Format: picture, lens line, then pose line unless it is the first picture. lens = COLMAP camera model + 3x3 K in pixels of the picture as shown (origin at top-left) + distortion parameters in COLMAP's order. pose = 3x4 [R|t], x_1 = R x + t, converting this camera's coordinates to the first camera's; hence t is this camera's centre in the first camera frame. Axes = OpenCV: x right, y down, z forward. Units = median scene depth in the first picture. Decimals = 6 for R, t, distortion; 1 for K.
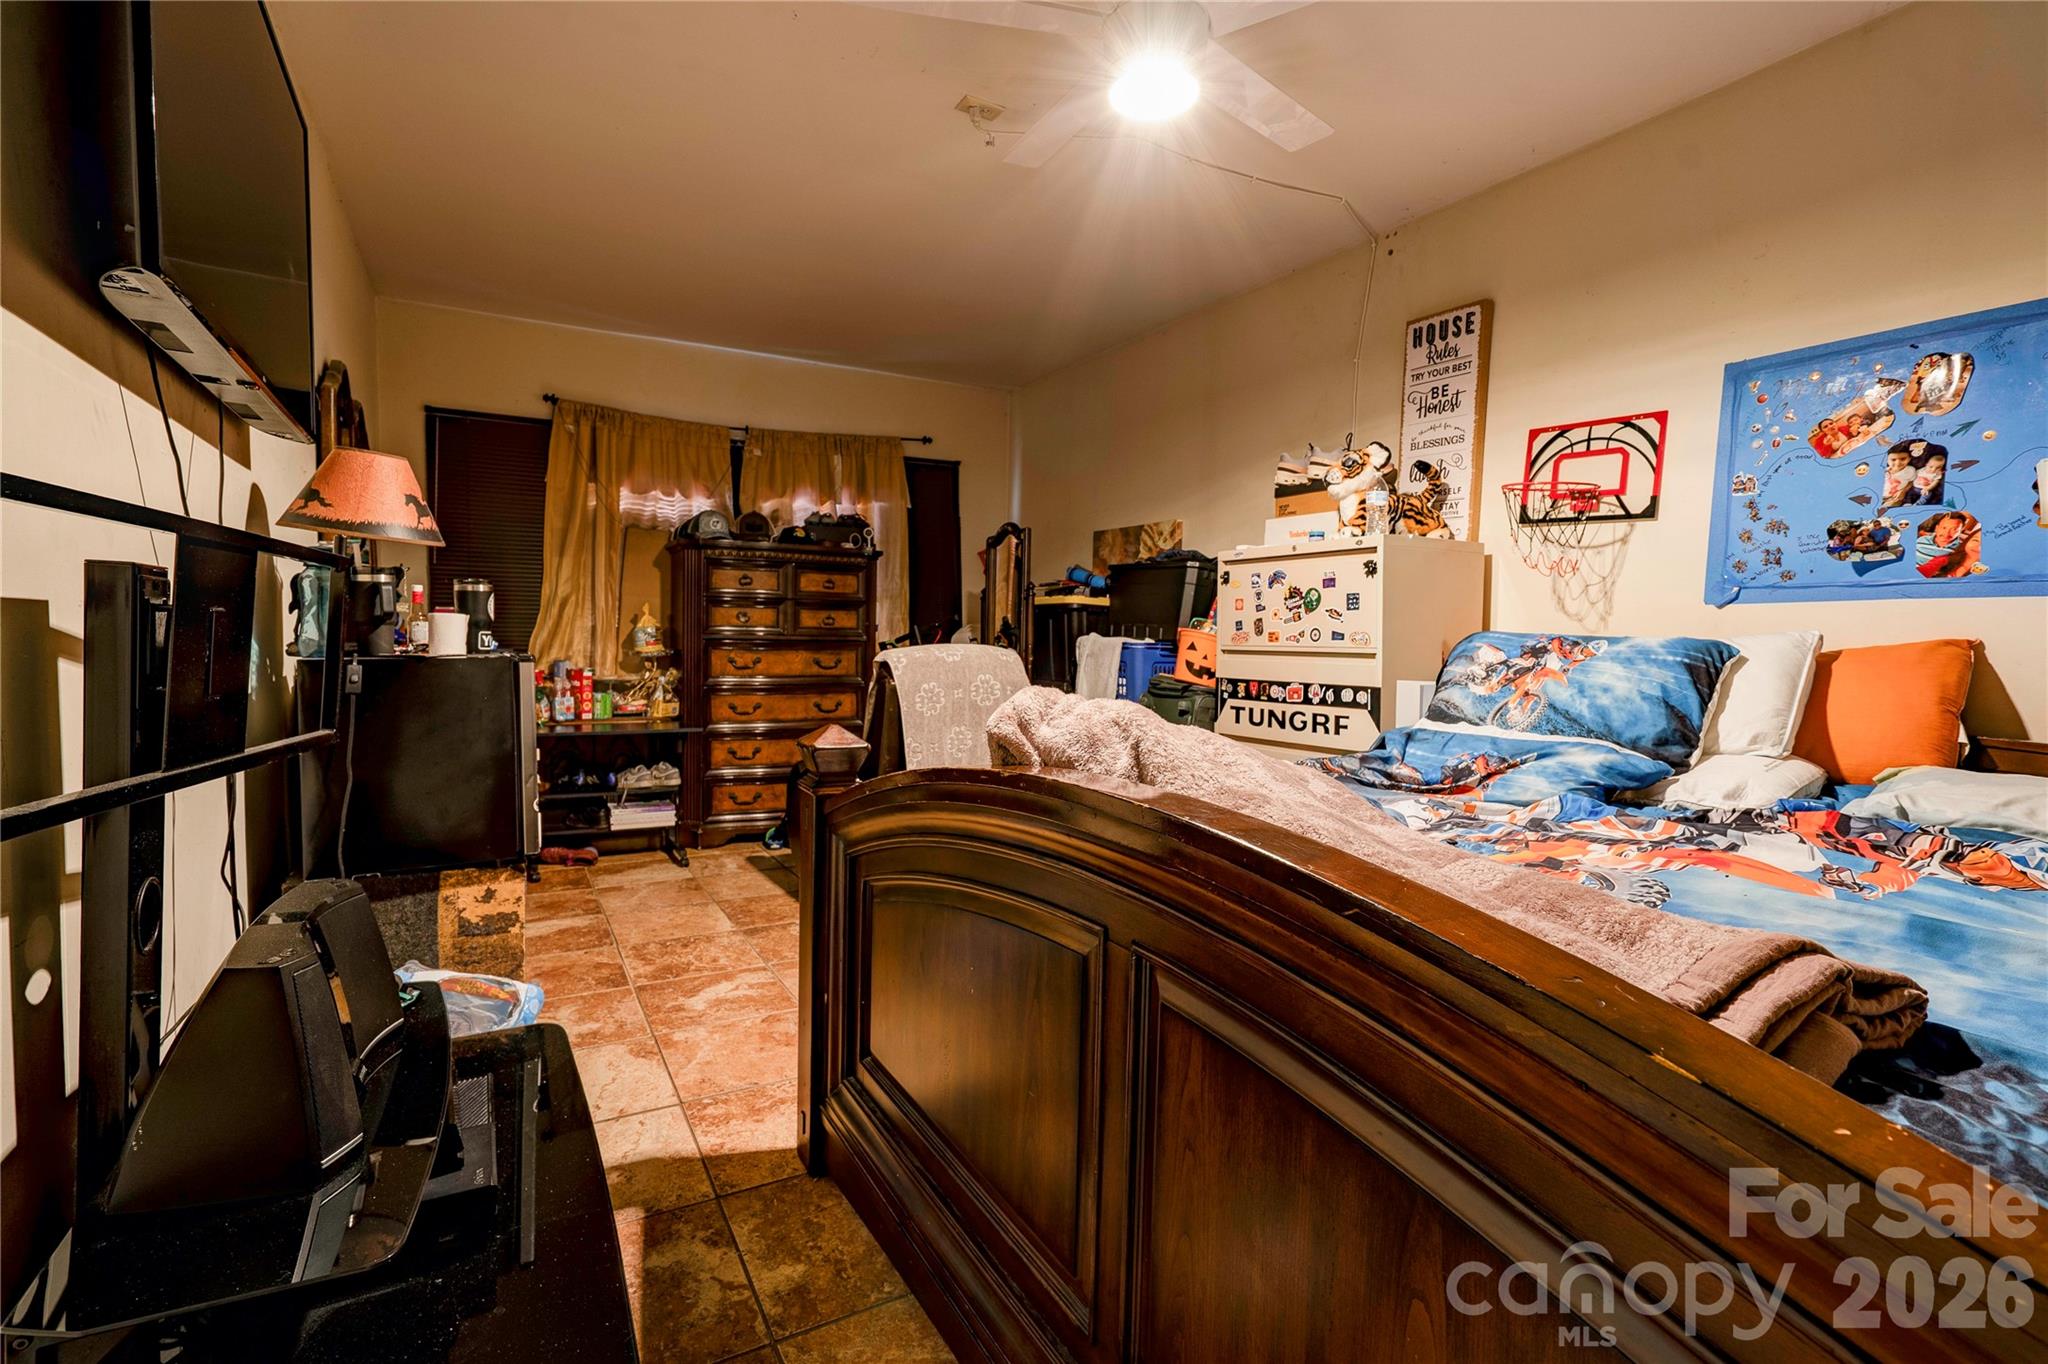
lens RADIAL K [[935.3, 0, 1018.3], [0, 935.3, 675.9], [0, 0, 1]] dist [-0.000161, 0.012127]
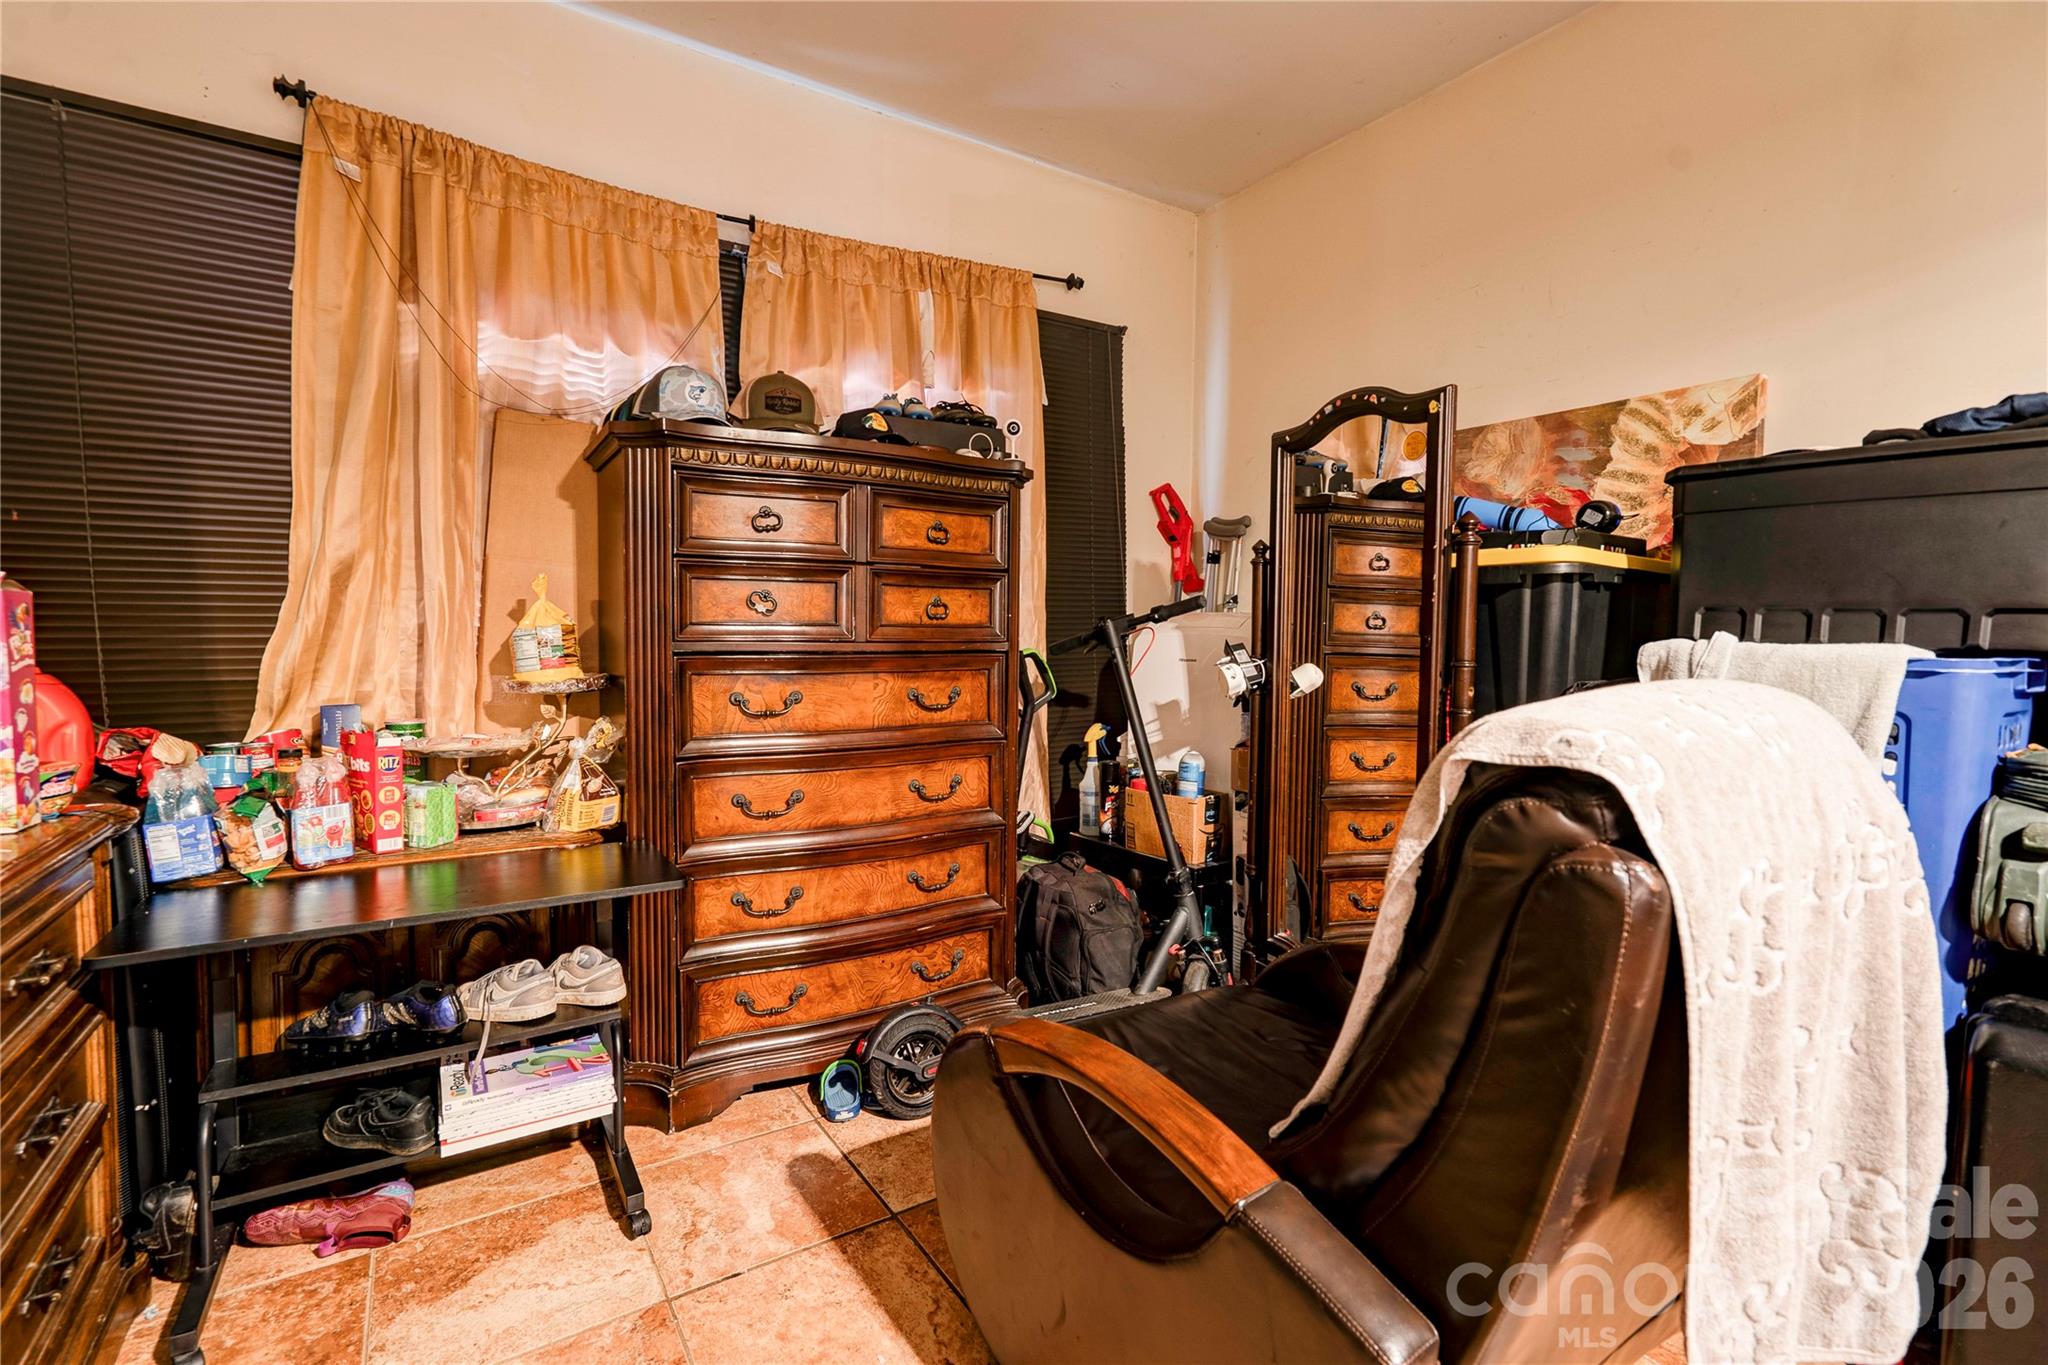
lens RADIAL K [[916.3, 0, 1024.0], [0, 916.3, 682.5], [0, 0, 1]] dist [-0.002467, 0.011294]
pose [[0.998100, -0.012372, 0.060366, -0.186151], [0.011551, 0.999836, 0.013923, -0.027954], [-0.060529, -0.013199, 0.998079, 0.526177]]
